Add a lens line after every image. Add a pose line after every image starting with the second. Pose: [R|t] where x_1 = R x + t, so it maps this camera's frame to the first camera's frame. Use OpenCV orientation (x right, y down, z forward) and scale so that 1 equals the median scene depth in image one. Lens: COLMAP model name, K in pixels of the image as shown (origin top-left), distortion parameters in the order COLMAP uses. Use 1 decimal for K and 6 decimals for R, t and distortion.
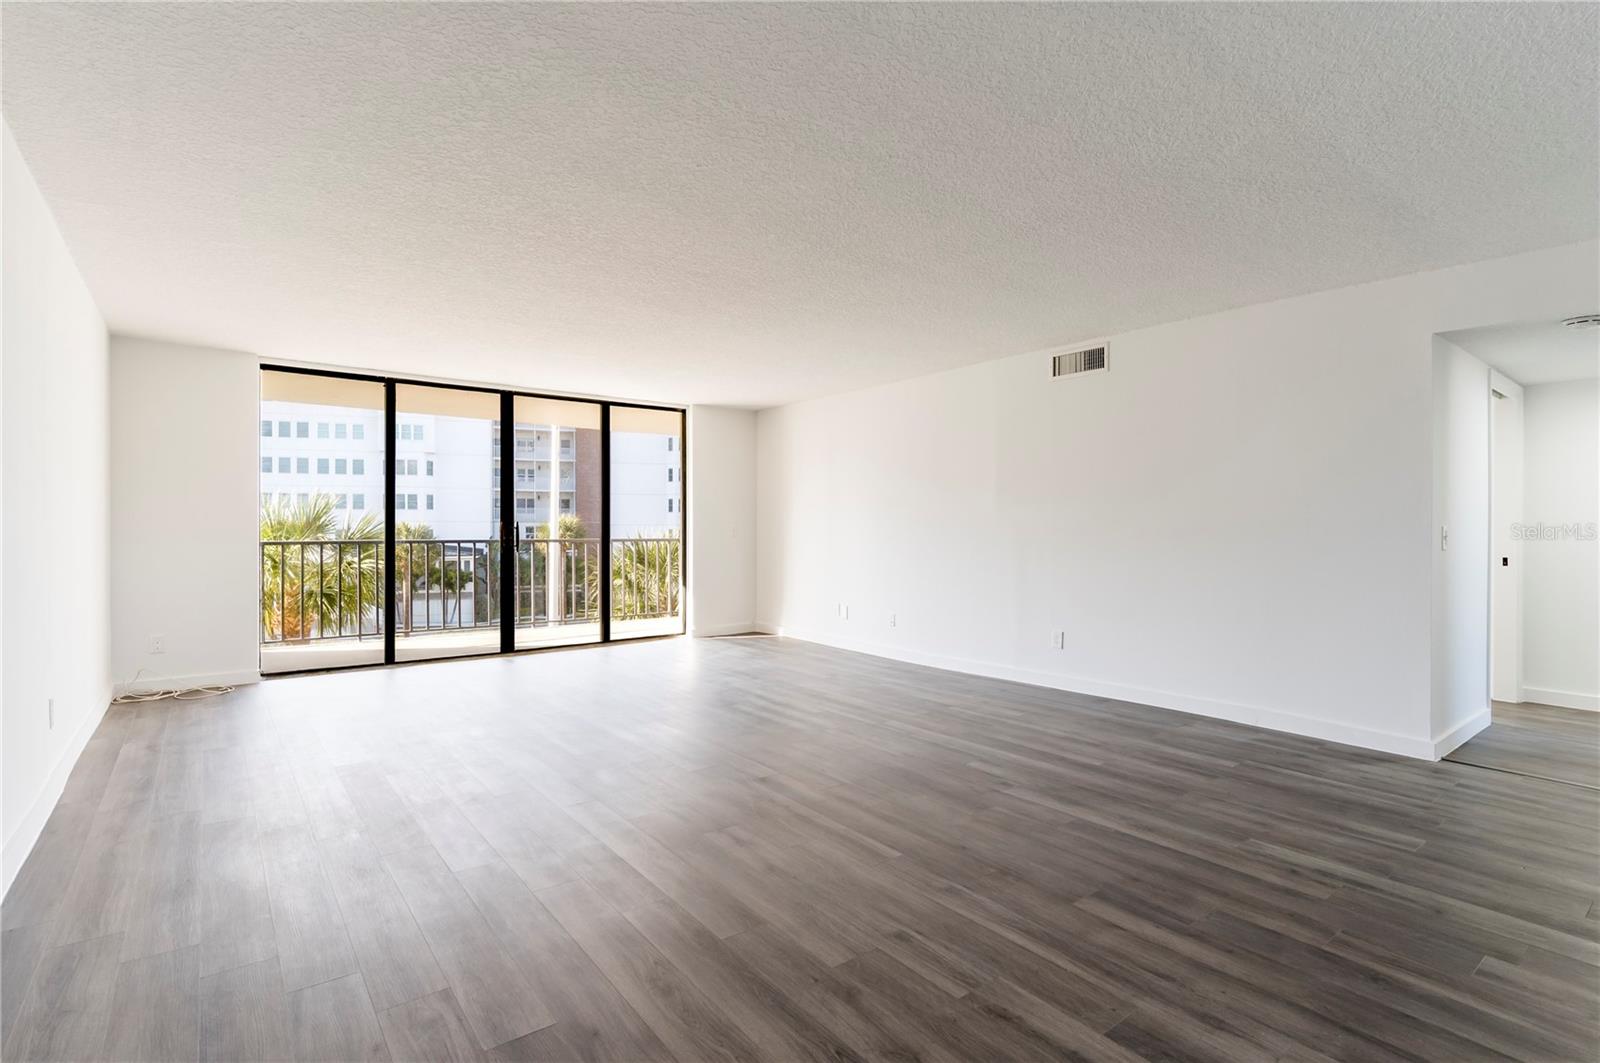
lens RADIAL K [[759.7, 0, 804.5], [0, 759.7, 530.2], [0, 0, 1]] dist [0.001220, -0.000877]
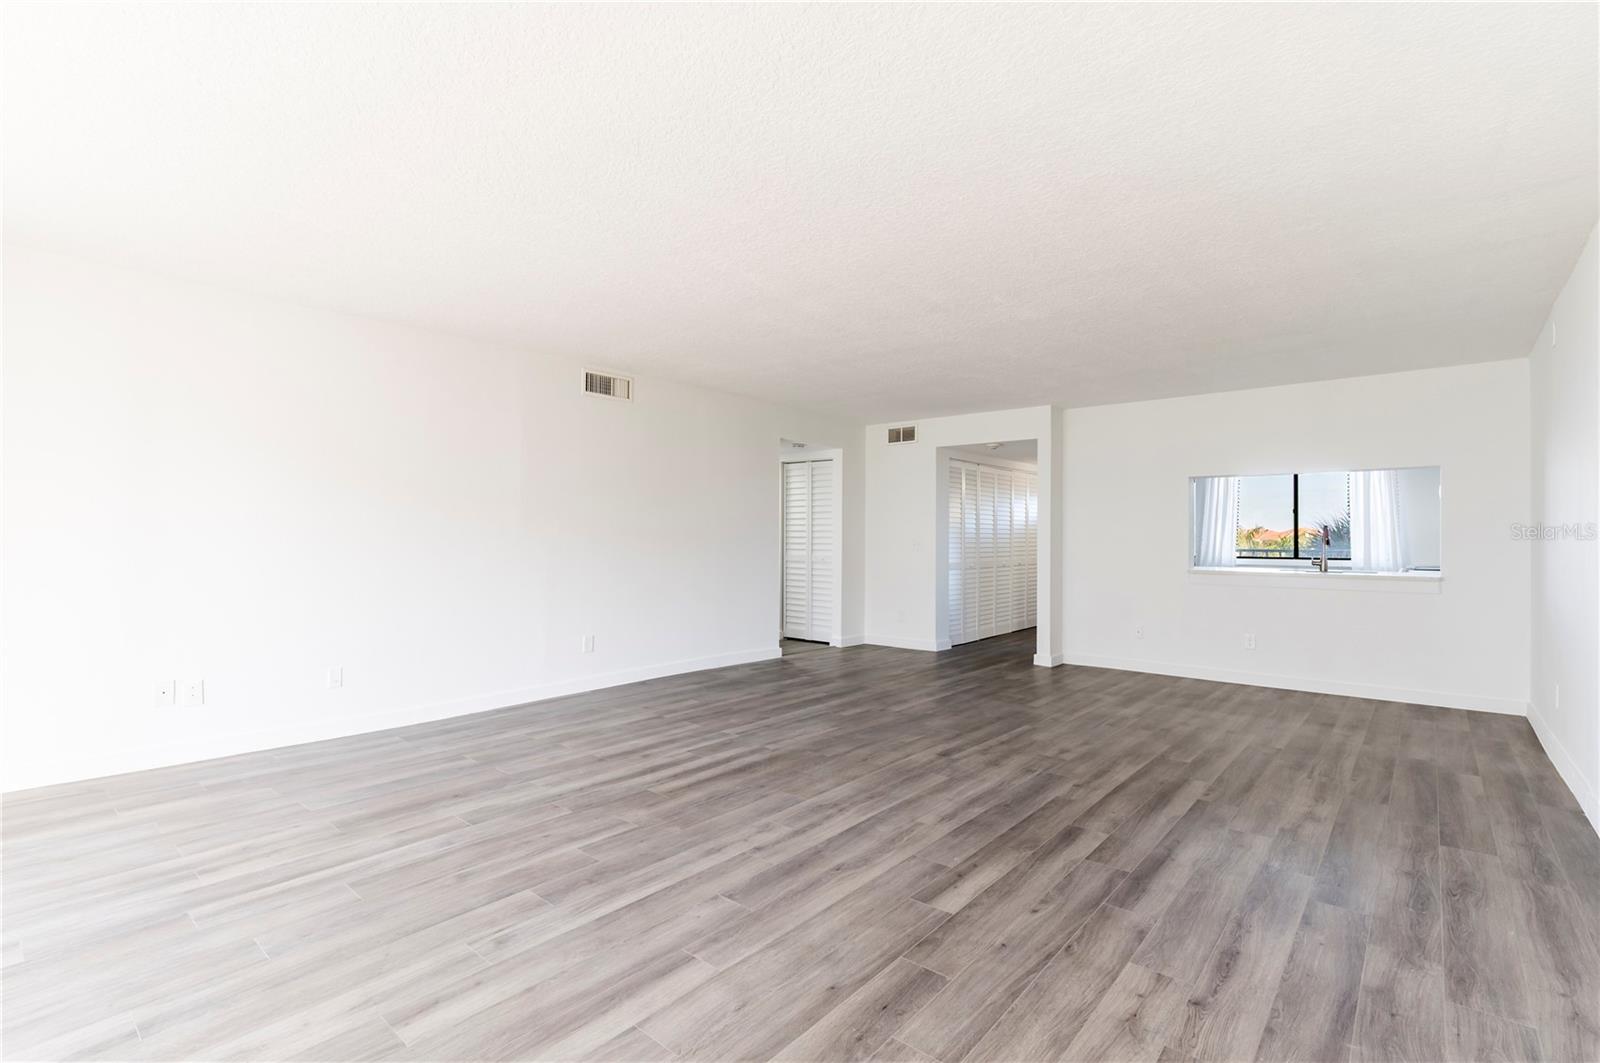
lens RADIAL K [[734.1, 0, 802.3], [0, 734.1, 531.5], [0, 0, 1]] dist [0.000797, 0.000361]
pose [[-0.192263, 0.003771, 0.981336, -1.291802], [-0.004189, 0.999980, -0.004663, -0.012808], [-0.981334, -0.005007, -0.192244, 1.641096]]
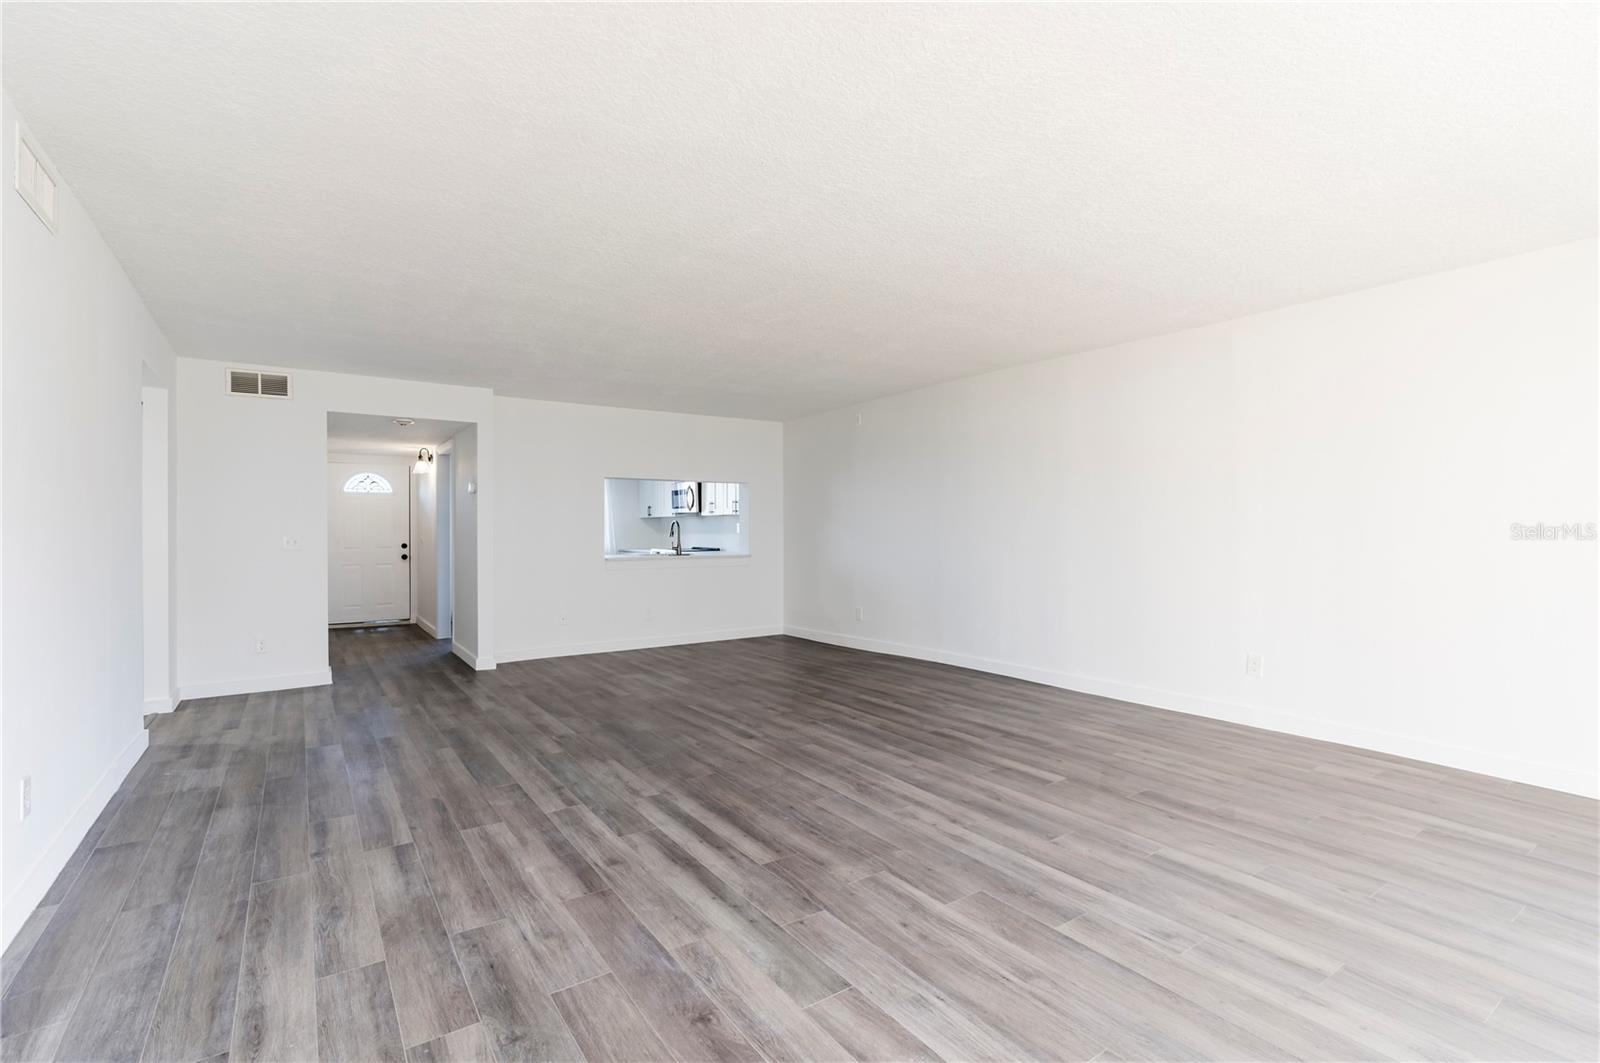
lens RADIAL K [[734.1, 0, 802.3], [0, 734.1, 531.5], [0, 0, 1]] dist [0.000797, 0.000361]
pose [[-0.998170, -0.000650, 0.060470, -0.241467], [-0.000312, 0.999984, 0.005595, -0.018410], [-0.060473, 0.005566, -0.998154, 2.512627]]
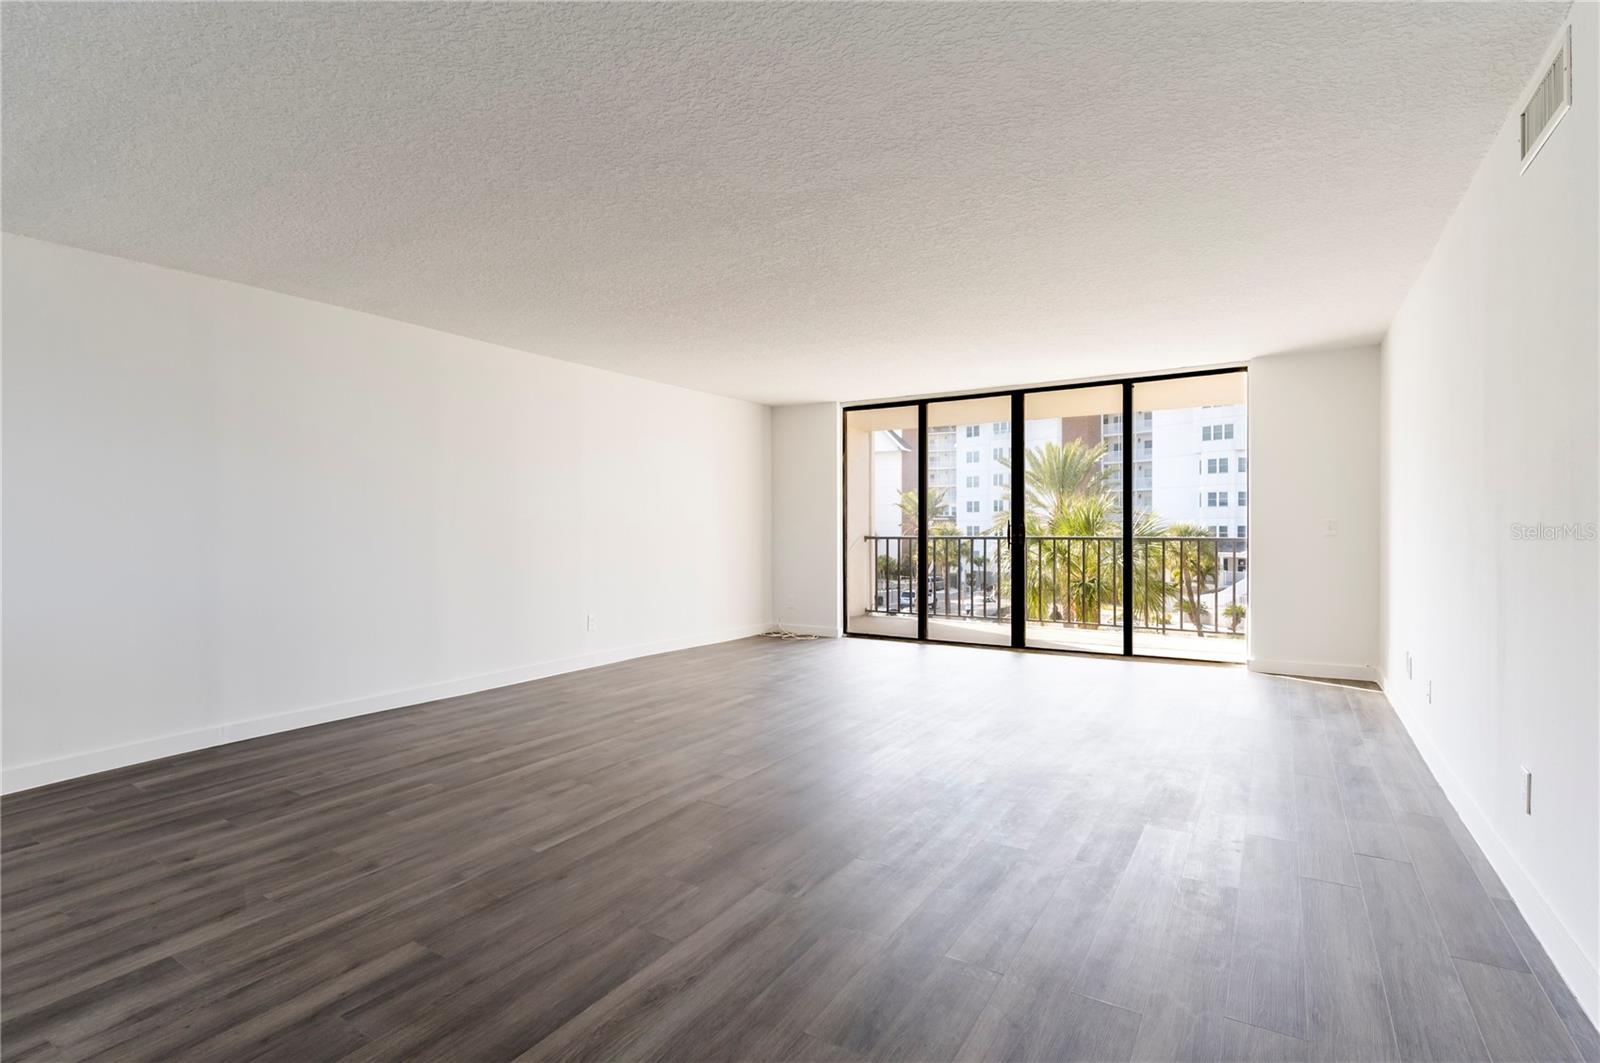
lens RADIAL K [[759.7, 0, 804.5], [0, 759.7, 530.2], [0, 0, 1]] dist [0.001220, -0.000877]
pose [[0.338531, 0.000136, -0.940955, 1.066280], [0.004399, 0.999989, 0.001727, 0.000661], [0.940945, -0.004724, 0.338527, 0.885994]]
